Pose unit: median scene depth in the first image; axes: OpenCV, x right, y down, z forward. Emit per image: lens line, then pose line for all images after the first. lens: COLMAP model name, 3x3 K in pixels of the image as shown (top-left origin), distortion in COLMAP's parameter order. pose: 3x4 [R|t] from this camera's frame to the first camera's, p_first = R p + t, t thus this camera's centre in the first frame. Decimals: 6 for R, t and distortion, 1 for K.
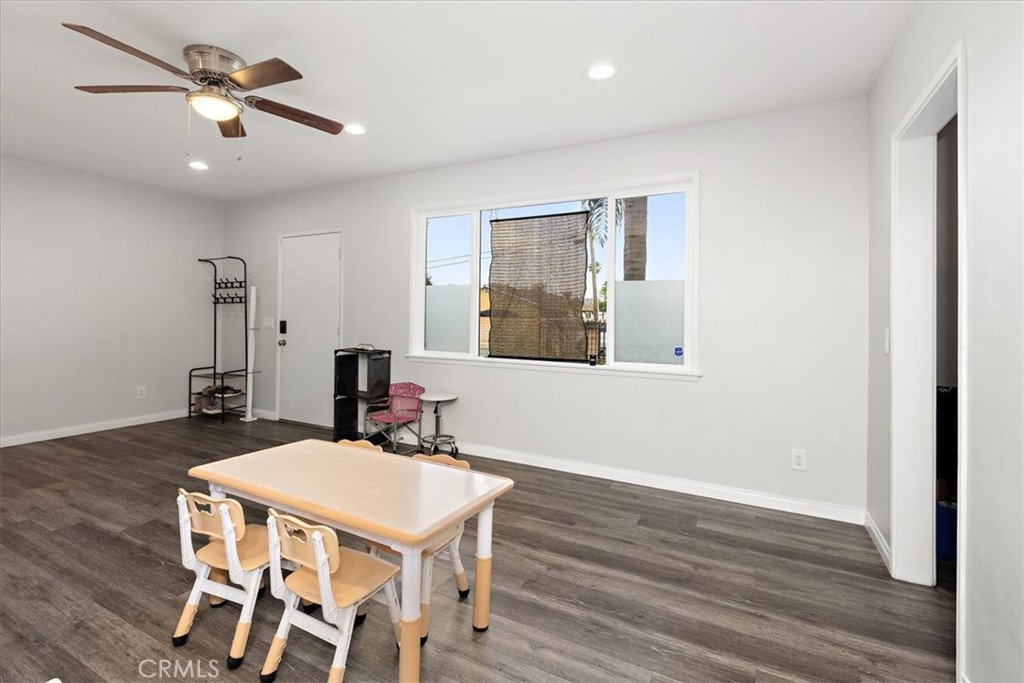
lens RADIAL K [[462.7, 0, 517.3], [0, 462.7, 313.3], [0, 0, 1]] dist [0.010401, 0.000134]
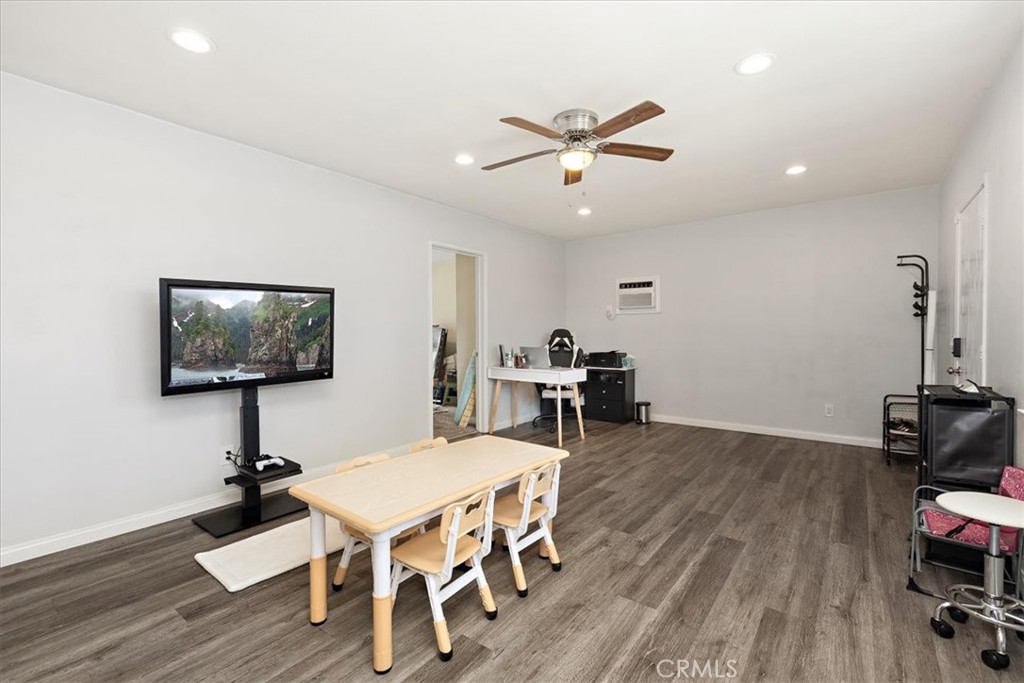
lens RADIAL K [[462.7, 0, 513.1], [0, 462.7, 340.5], [0, 0, 1]] dist [0.010401, 0.000134]
pose [[-0.172140, 0.007580, -0.985043, 0.263519], [0.009477, 0.999937, 0.006039, 0.009252], [0.985027, -0.008296, -0.172201, 0.483803]]
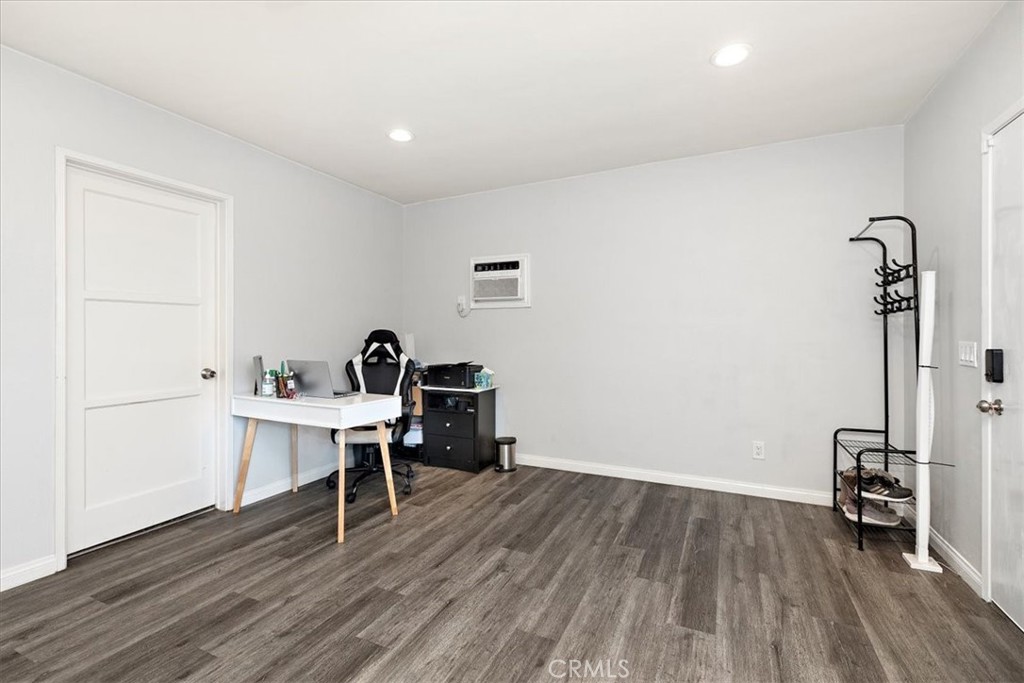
lens RADIAL K [[462.7, 0, 509.8], [0, 462.7, 335.1], [0, 0, 1]] dist [0.010401, 0.000134]
pose [[0.026771, -0.005795, -0.999625, -0.129375], [0.007345, 0.999957, -0.005601, 0.003426], [0.999615, -0.007192, 0.026812, 0.586210]]
